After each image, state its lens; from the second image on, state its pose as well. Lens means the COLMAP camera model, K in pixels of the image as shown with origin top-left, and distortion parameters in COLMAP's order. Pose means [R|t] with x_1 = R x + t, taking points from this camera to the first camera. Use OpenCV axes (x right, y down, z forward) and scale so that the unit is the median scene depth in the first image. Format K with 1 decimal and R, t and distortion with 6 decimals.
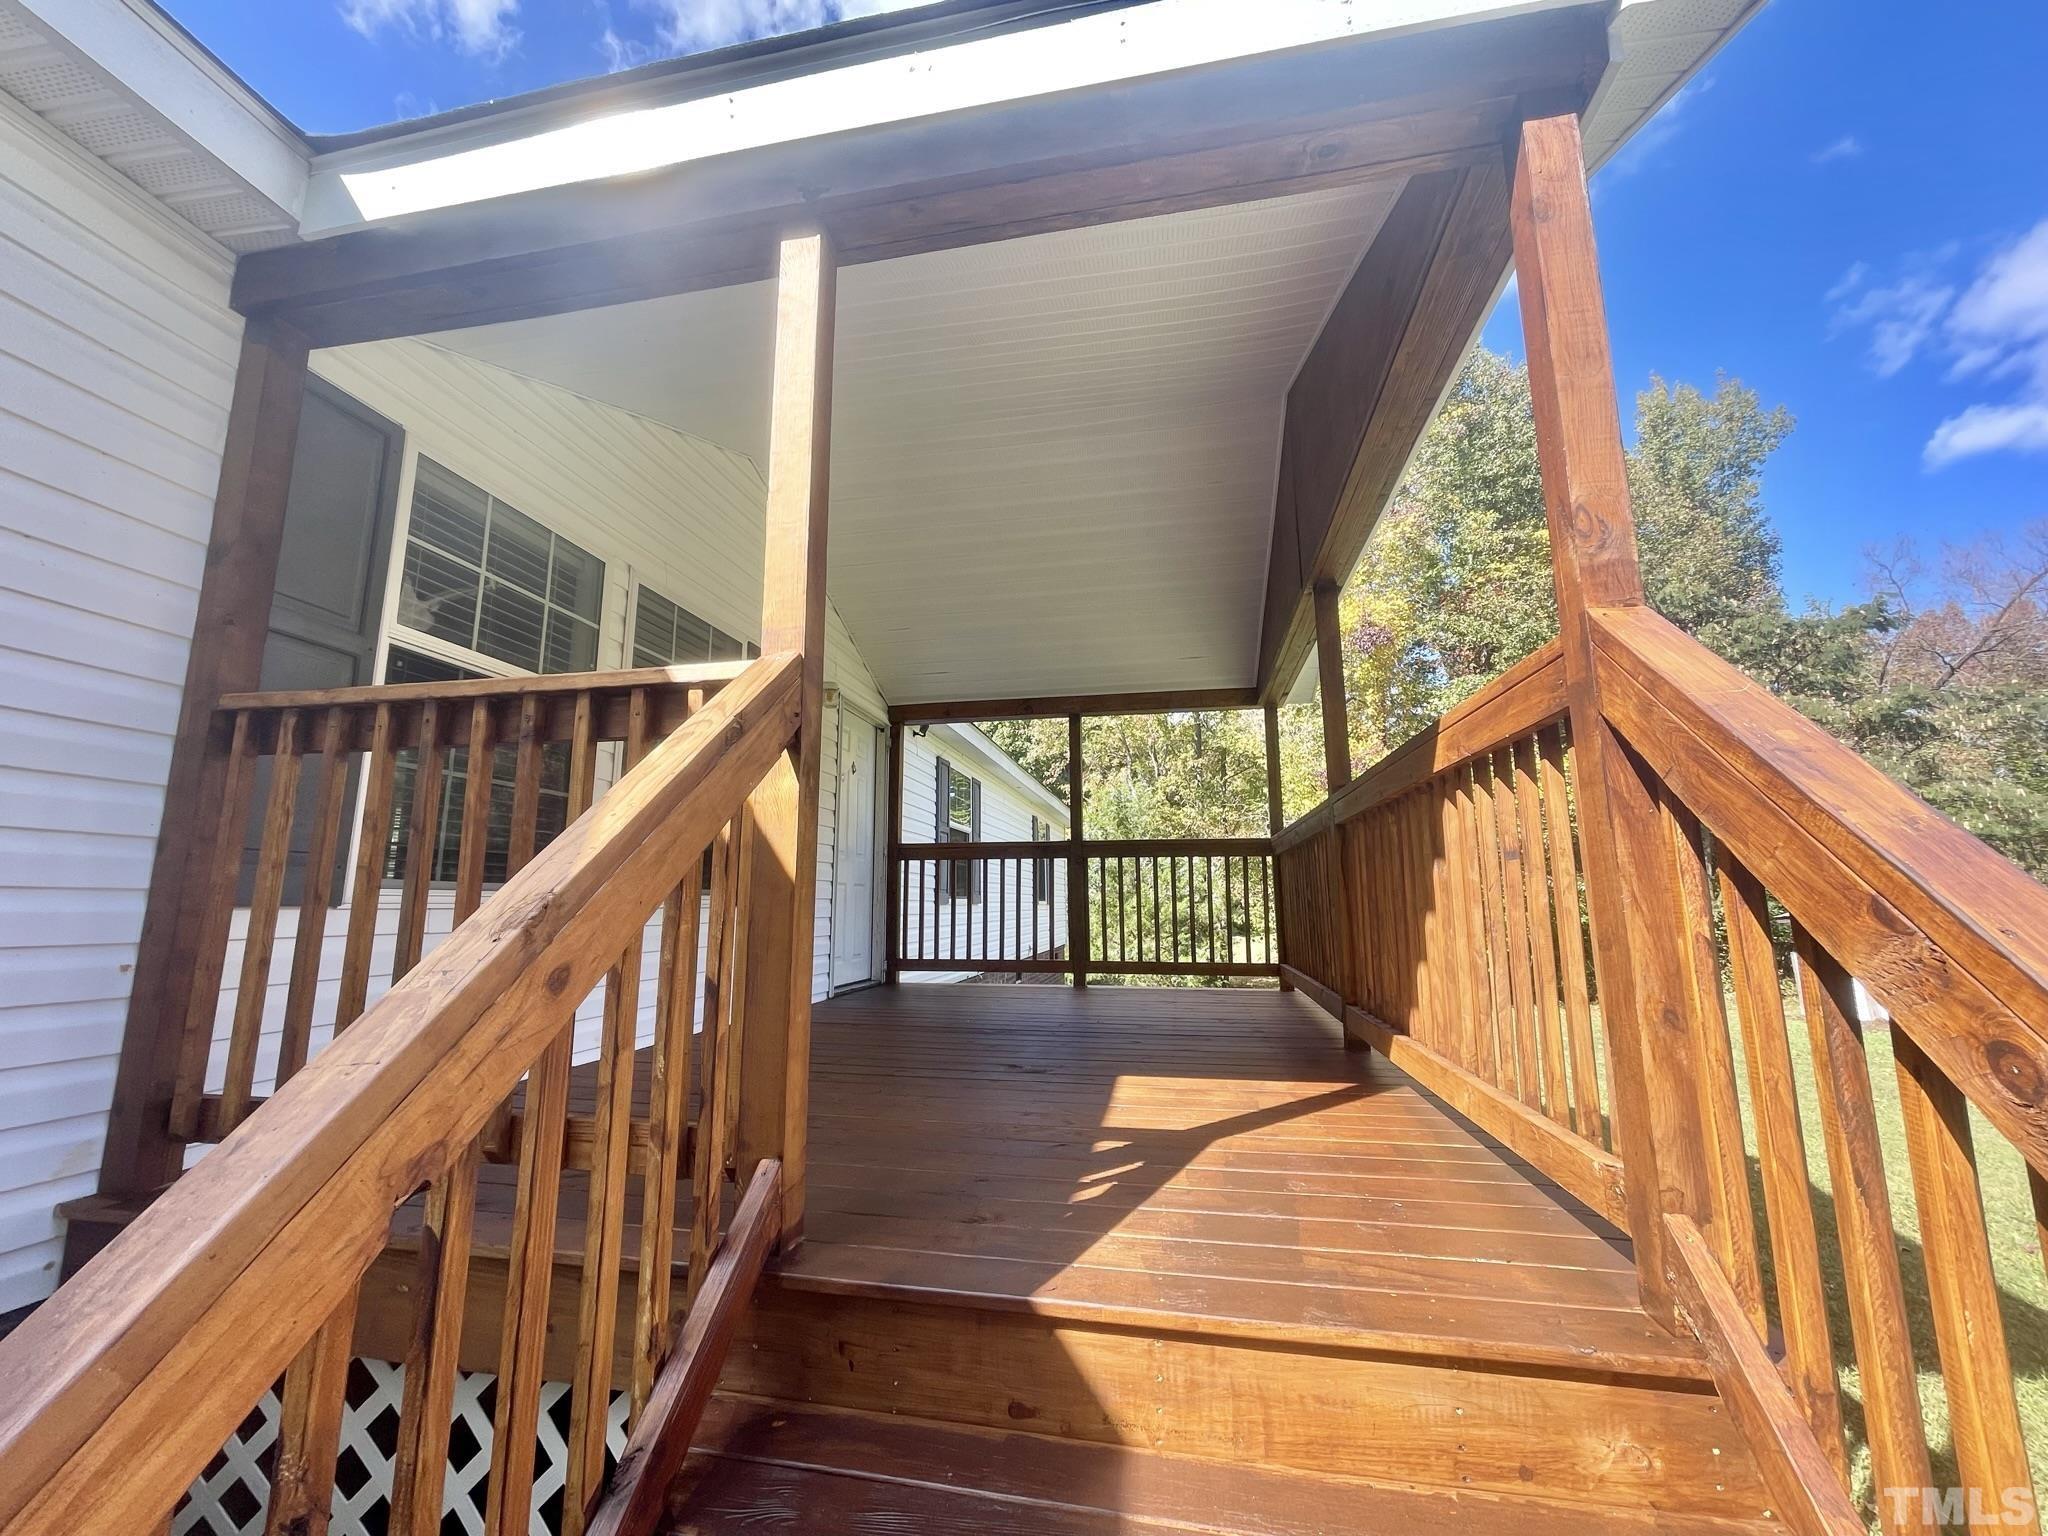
lens RADIAL K [[820.8, 0, 1018.0], [0, 820.8, 768.4], [0, 0, 1]] dist [-0.010751, 0.000834]
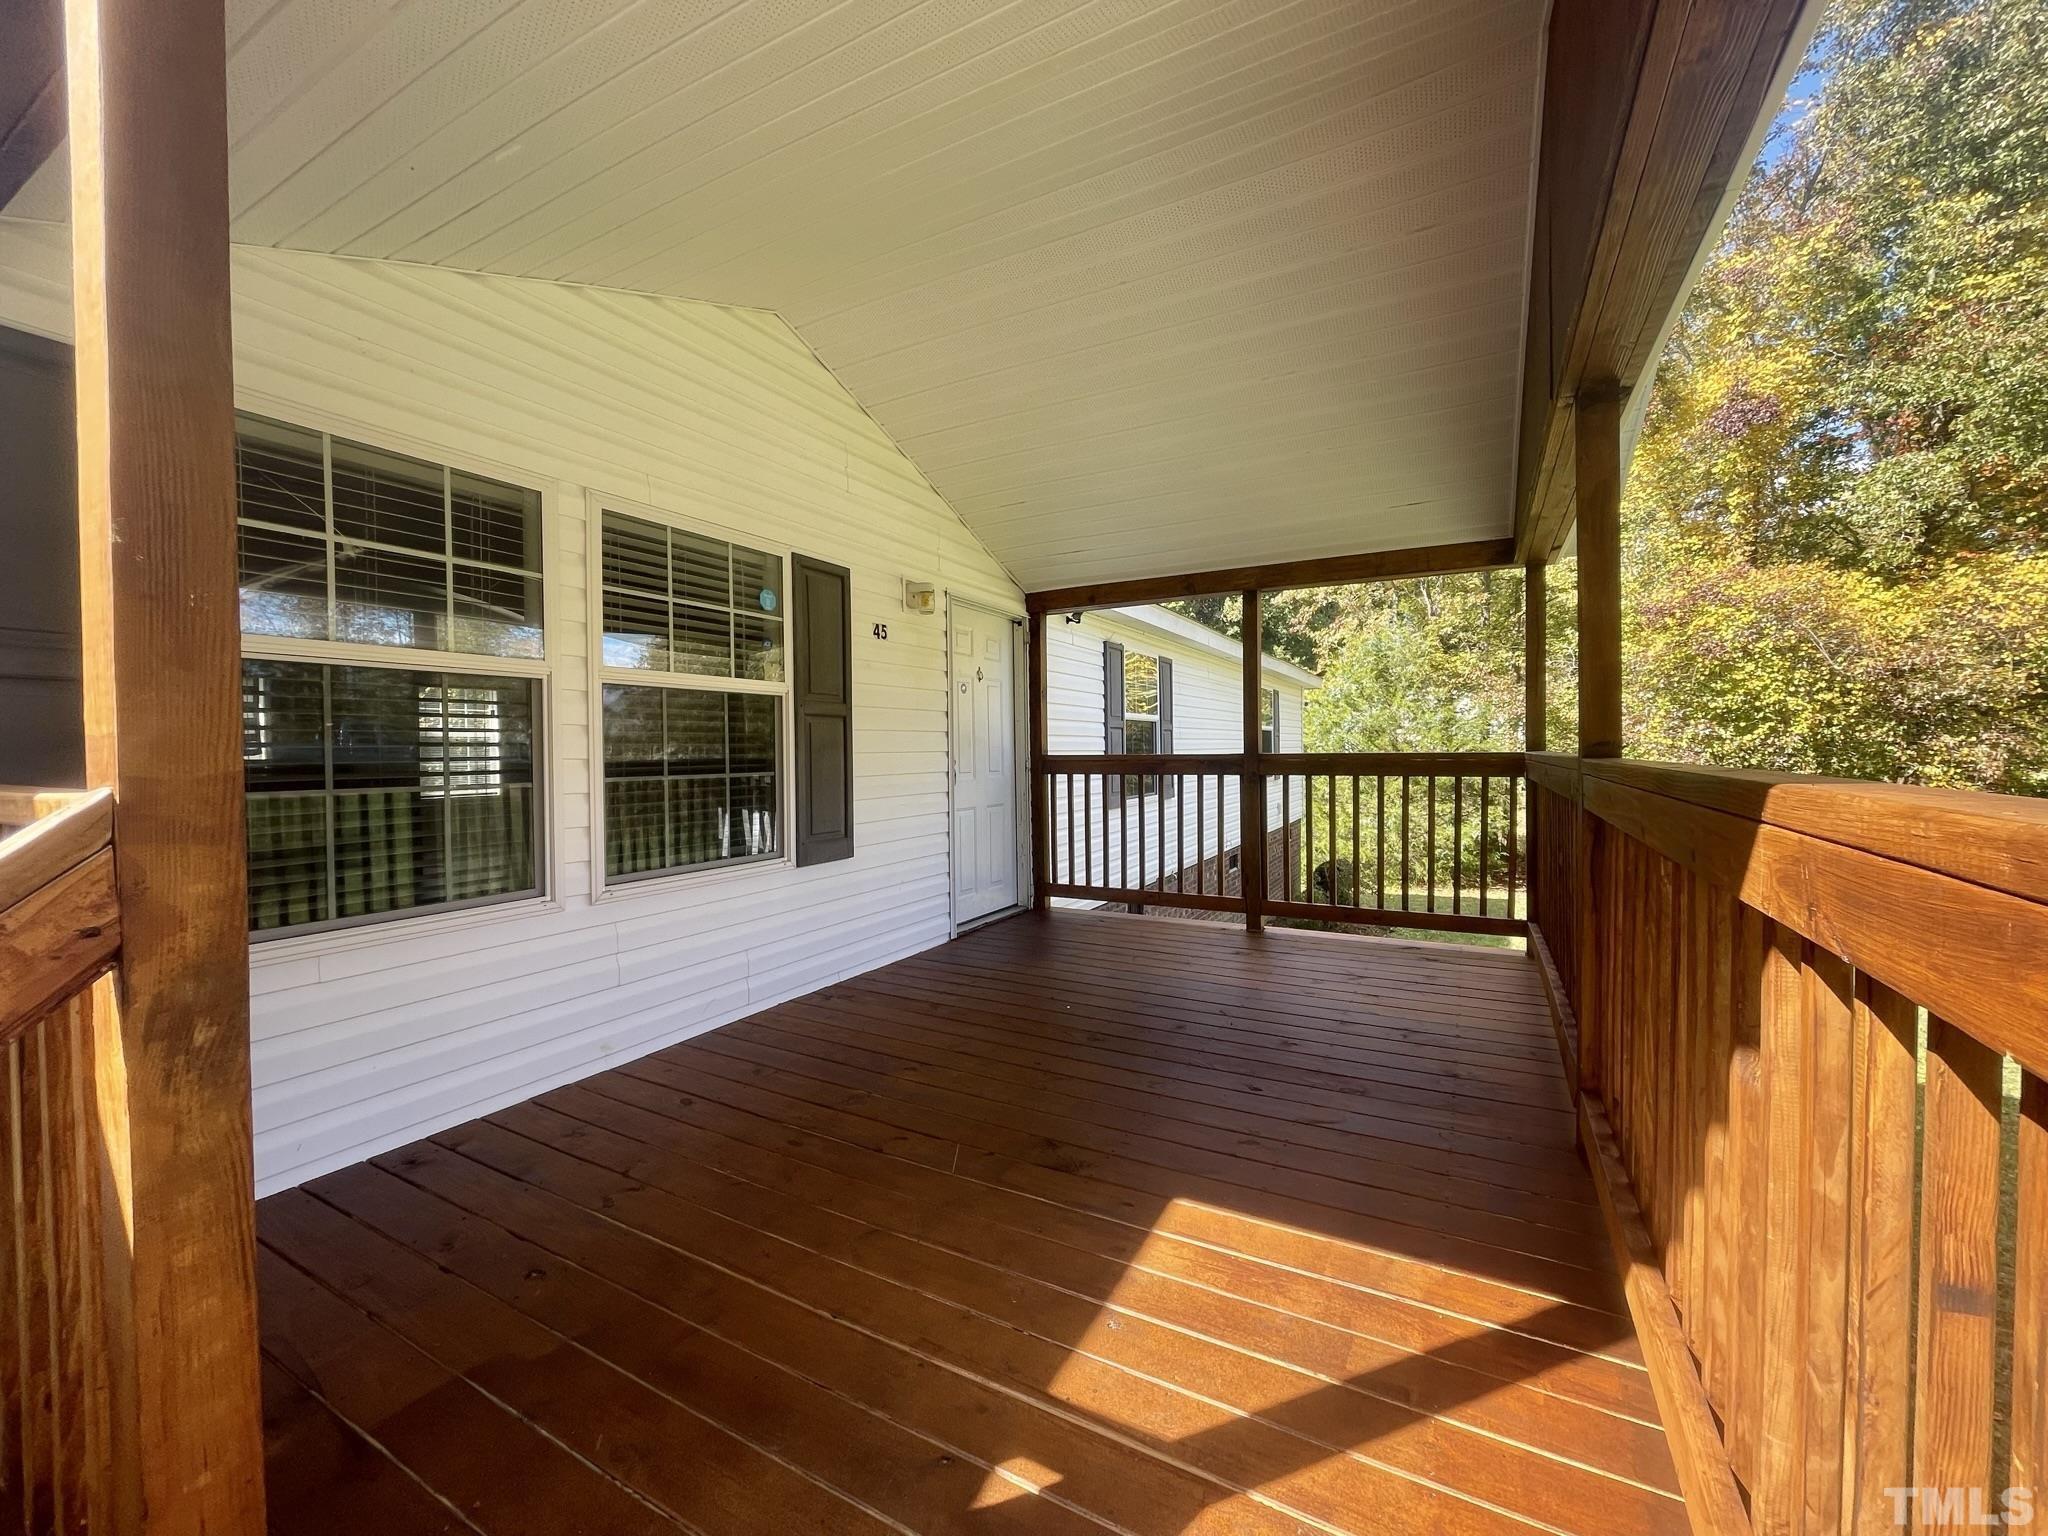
lens RADIAL K [[820.8, 0, 1023.1], [0, 820.8, 767.3], [0, 0, 1]] dist [-0.010751, 0.000834]
pose [[0.952569, -0.001616, -0.304319, 0.079811], [0.058800, 0.982120, 0.178840, -0.042599], [0.298589, -0.188251, 0.935631, 0.144324]]
